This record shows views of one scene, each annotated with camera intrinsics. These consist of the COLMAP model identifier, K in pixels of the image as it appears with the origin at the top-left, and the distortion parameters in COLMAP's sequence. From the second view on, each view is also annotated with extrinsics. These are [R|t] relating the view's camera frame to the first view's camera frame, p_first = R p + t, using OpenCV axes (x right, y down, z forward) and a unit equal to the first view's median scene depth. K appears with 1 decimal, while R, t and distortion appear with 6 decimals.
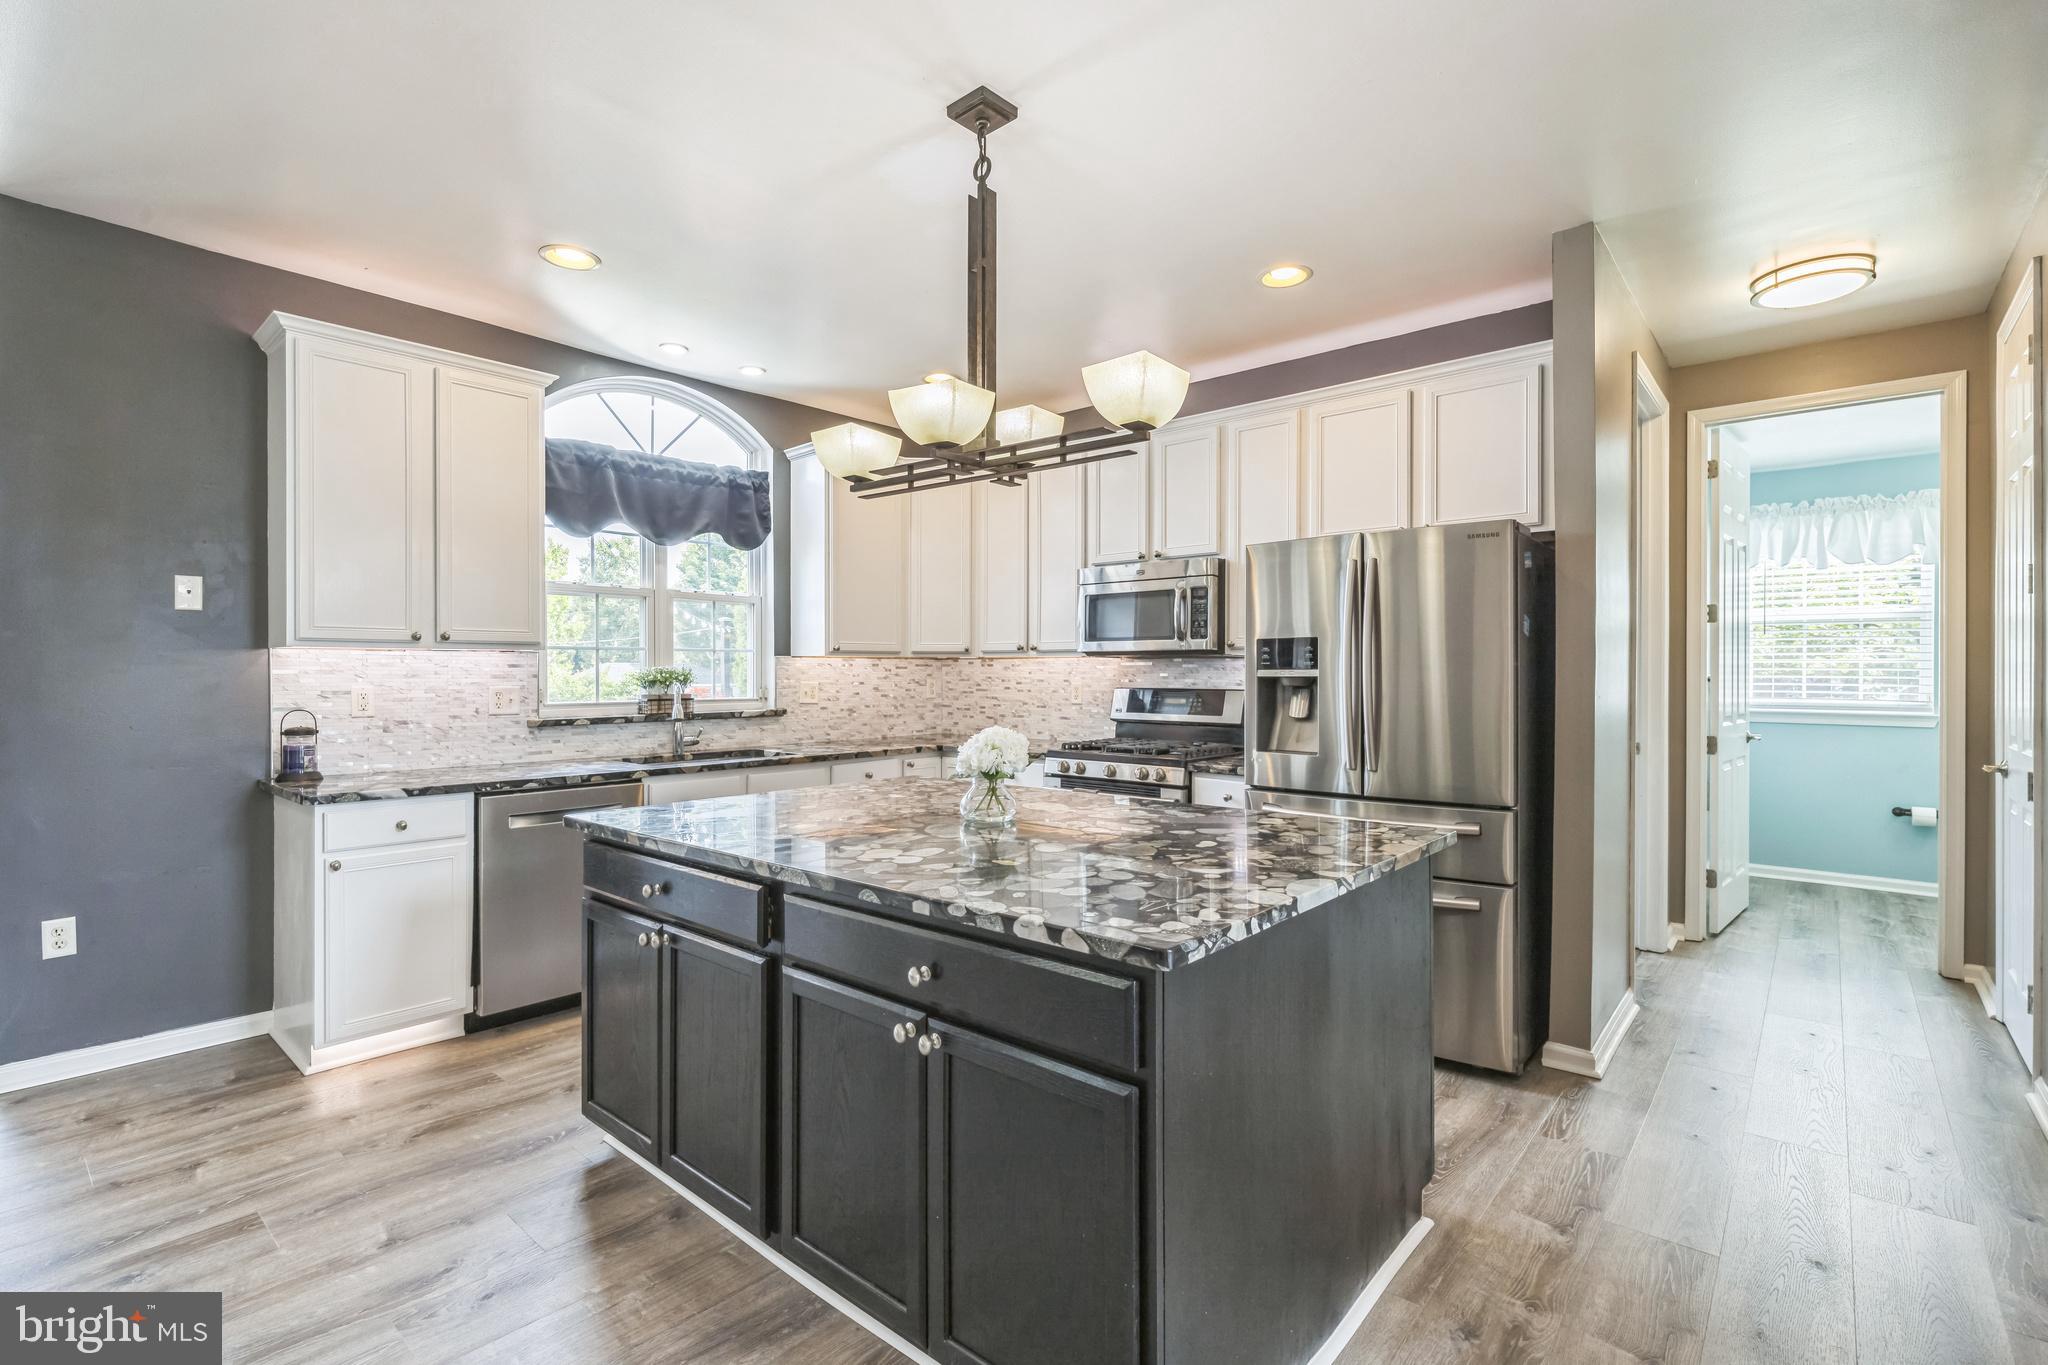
lens RADIAL K [[945.1, 0, 1024.2], [0, 945.1, 677.1], [0, 0, 1]] dist [-0.002074, -0.001537]
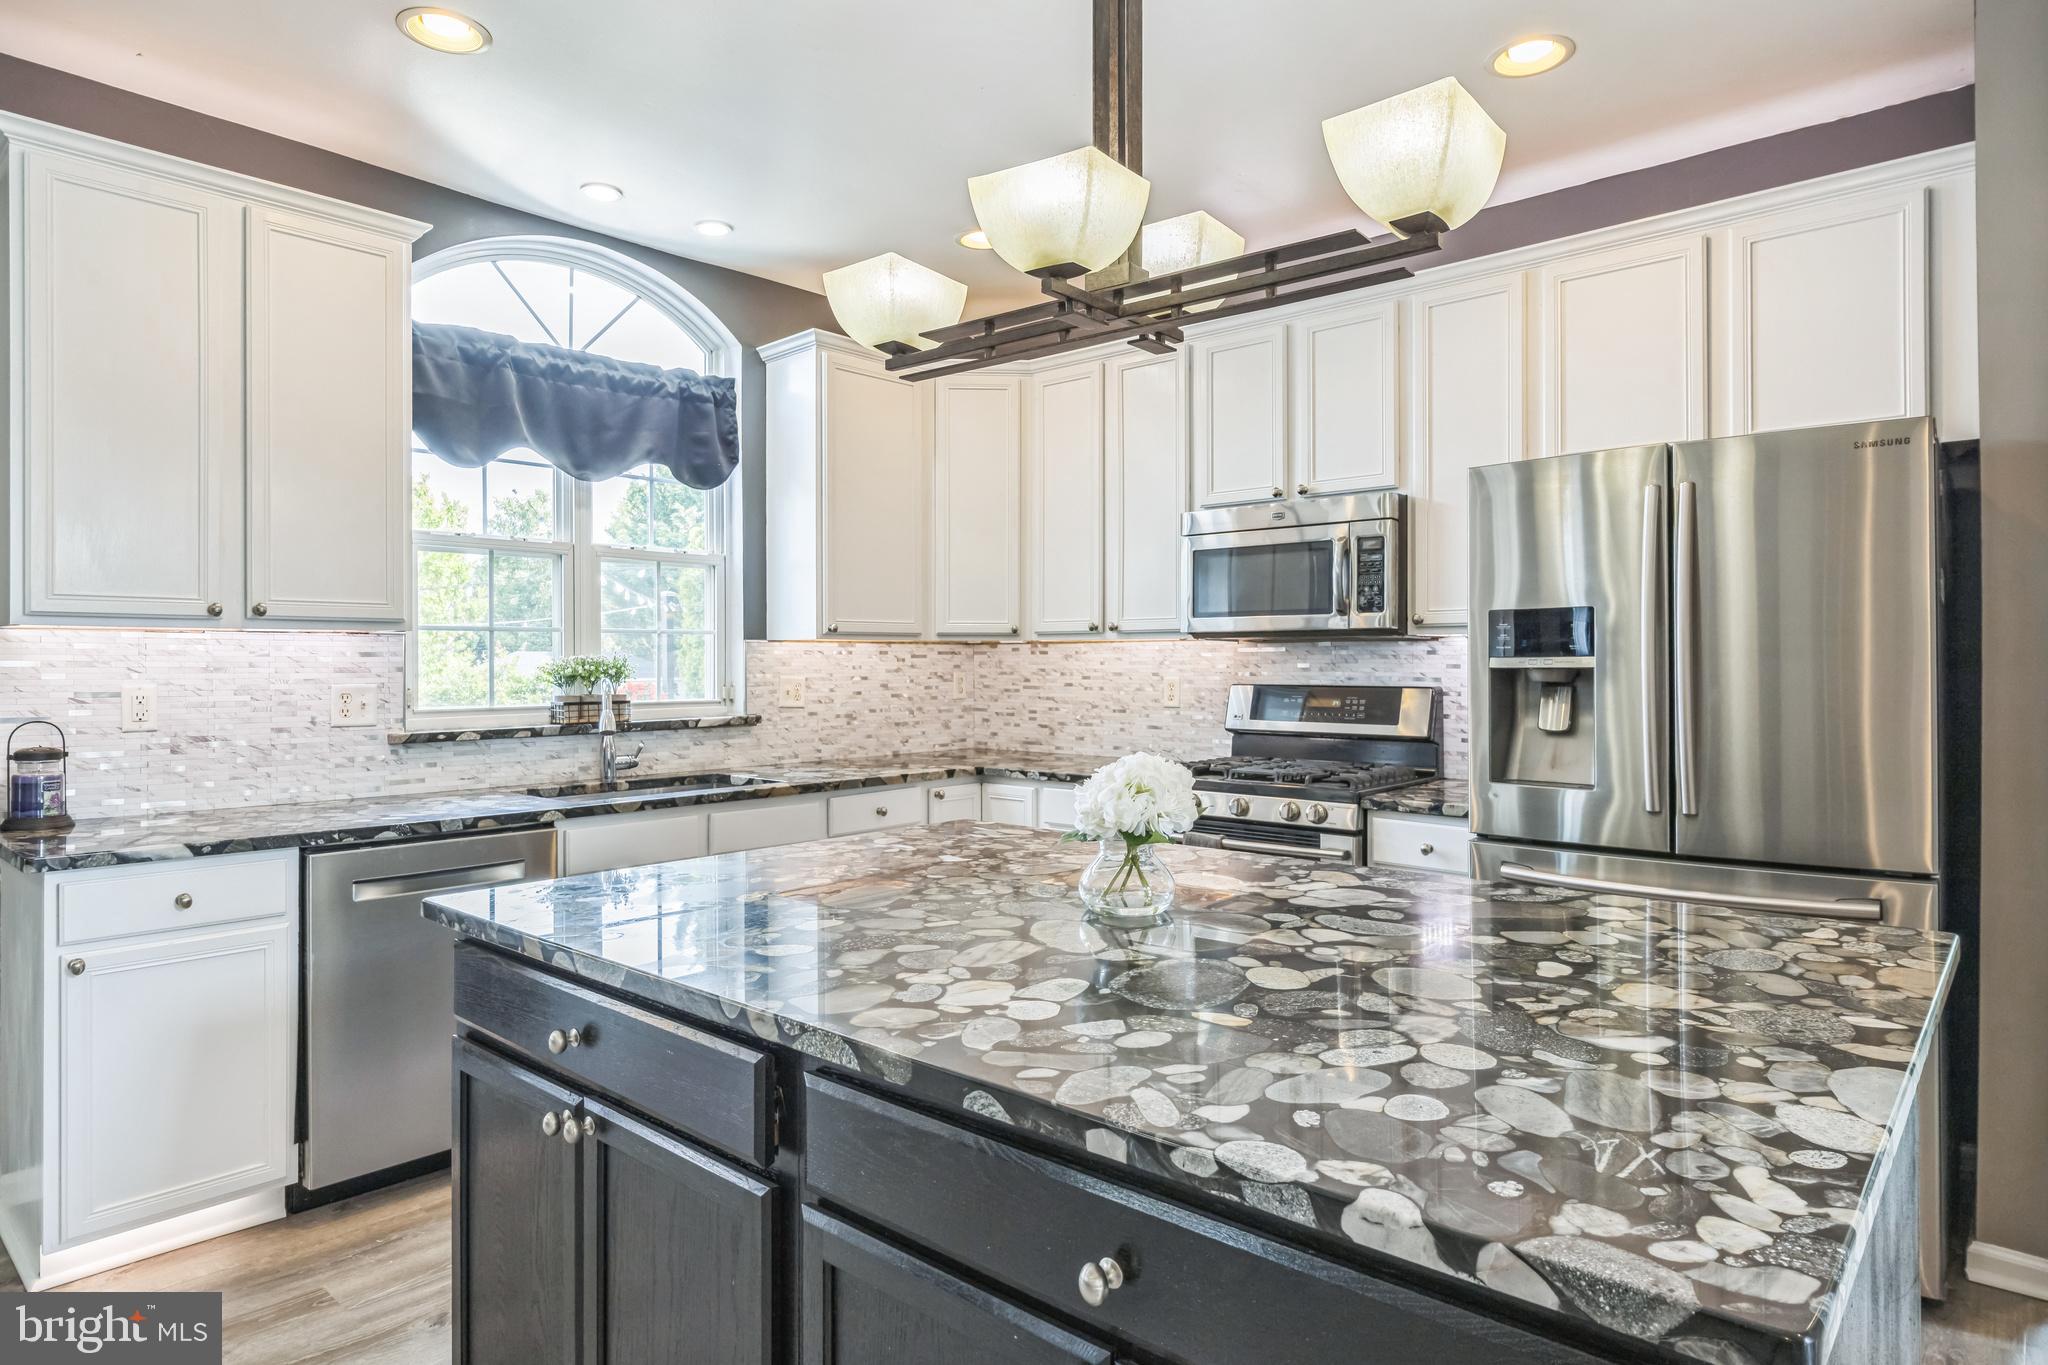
lens RADIAL K [[1176.2, 0, 1019.4], [0, 1176.2, 663.4], [0, 0, 1]] dist [-0.011544, 0.003688]
pose [[0.999907, -0.002277, -0.013439, -0.068820], [0.002217, 0.999987, -0.004488, -0.000716], [0.013449, 0.004458, 0.999900, 0.186275]]
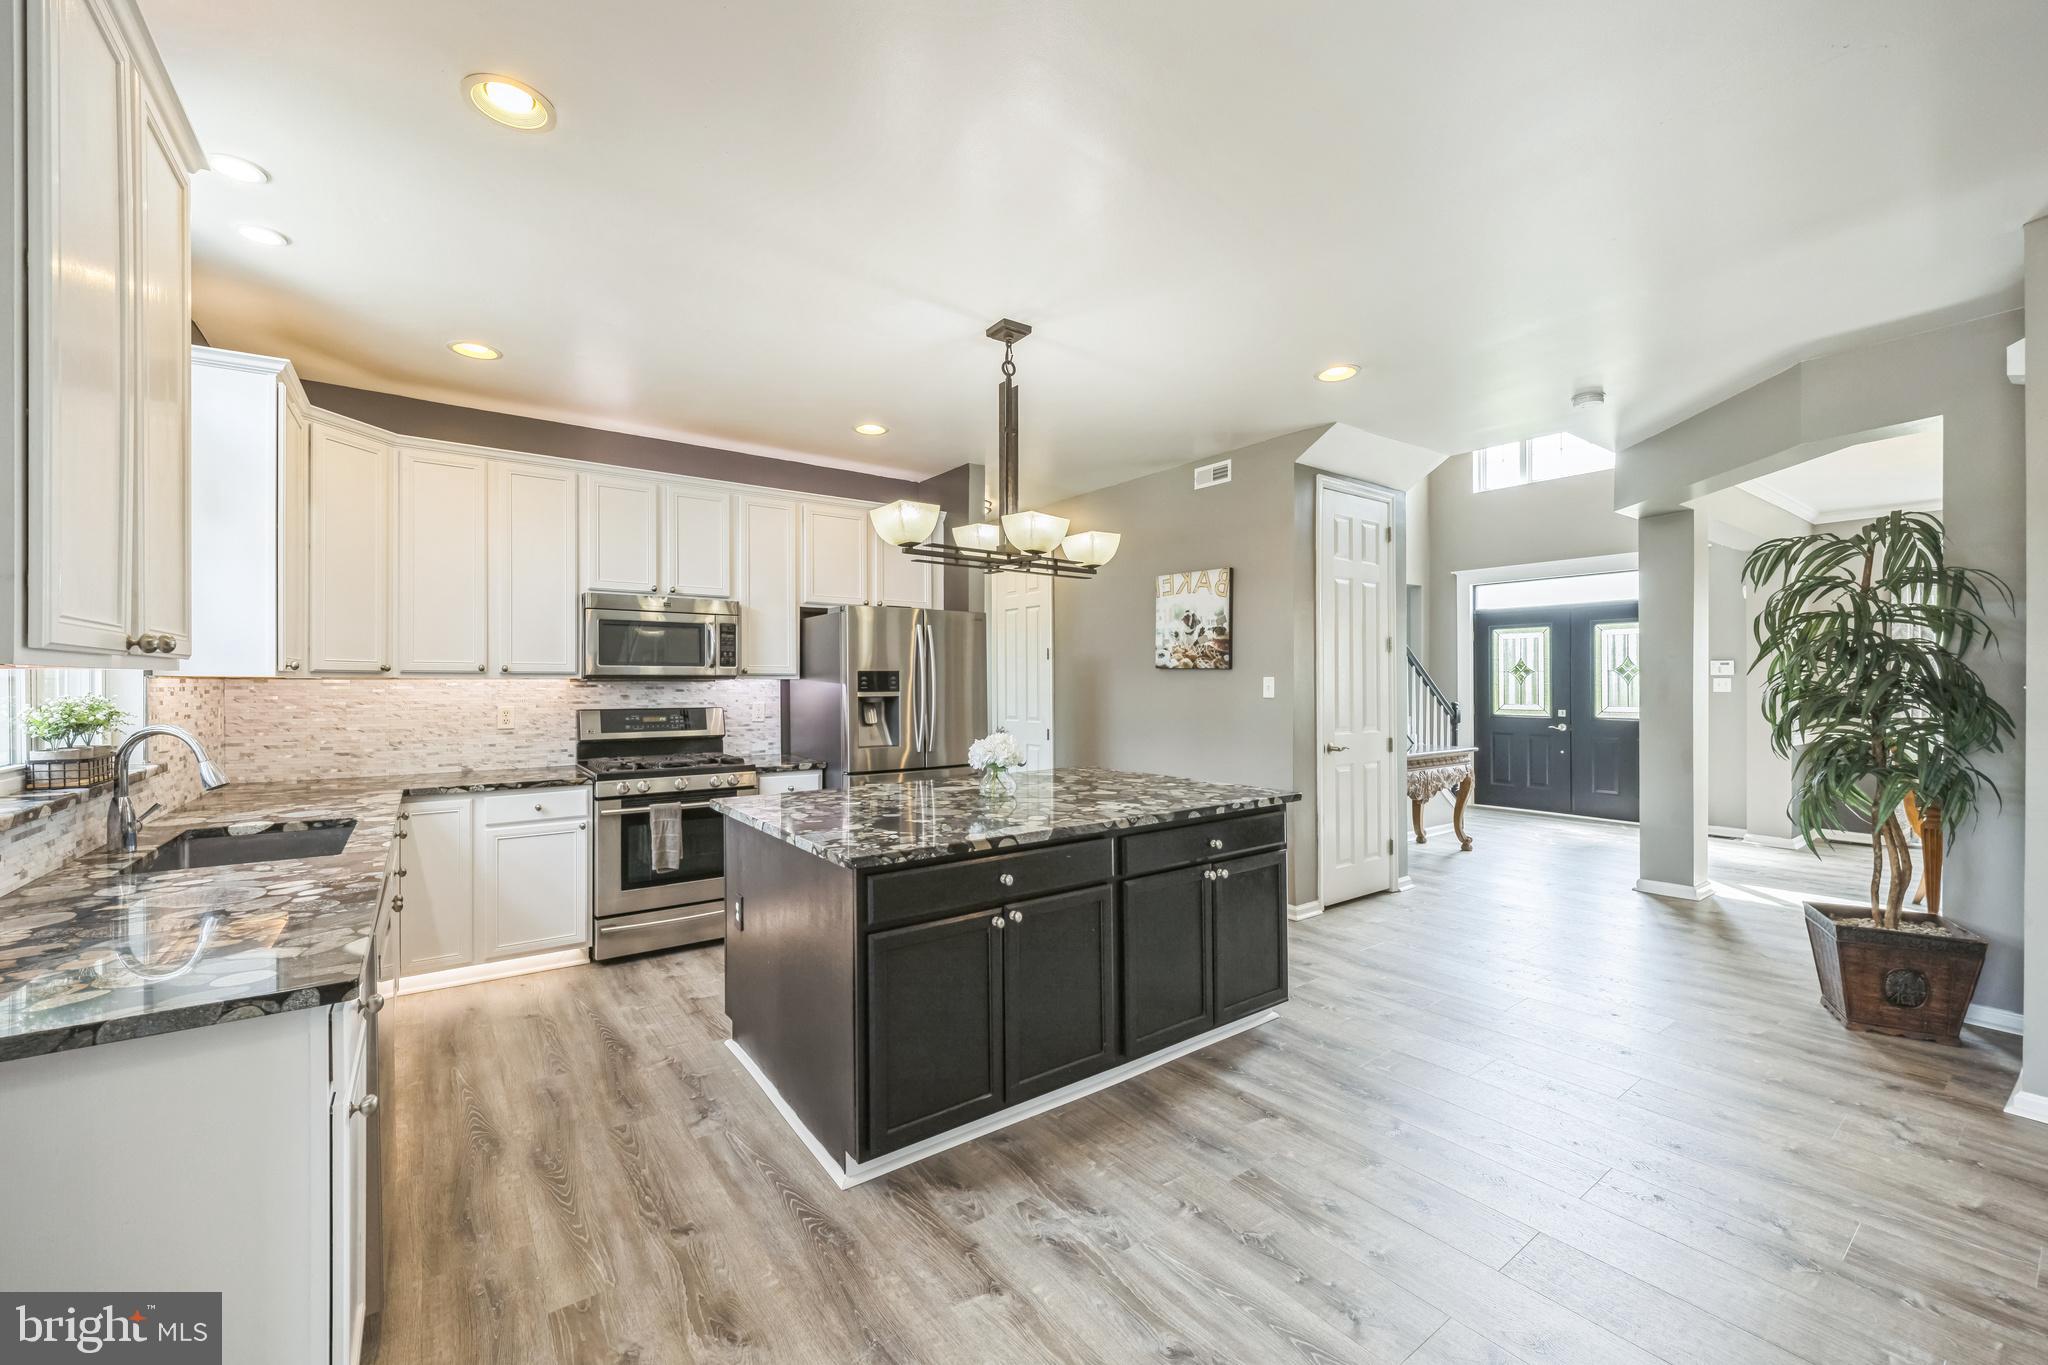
lens RADIAL K [[808.9, 0, 1023.9], [0, 808.9, 683.5], [0, 0, 1]] dist [0.001255, -0.000191]
pose [[0.228771, -0.002905, 0.973476, -0.926037], [0.008063, 0.999967, 0.001089, -0.020608], [-0.973447, 0.007600, 0.228787, 0.479523]]
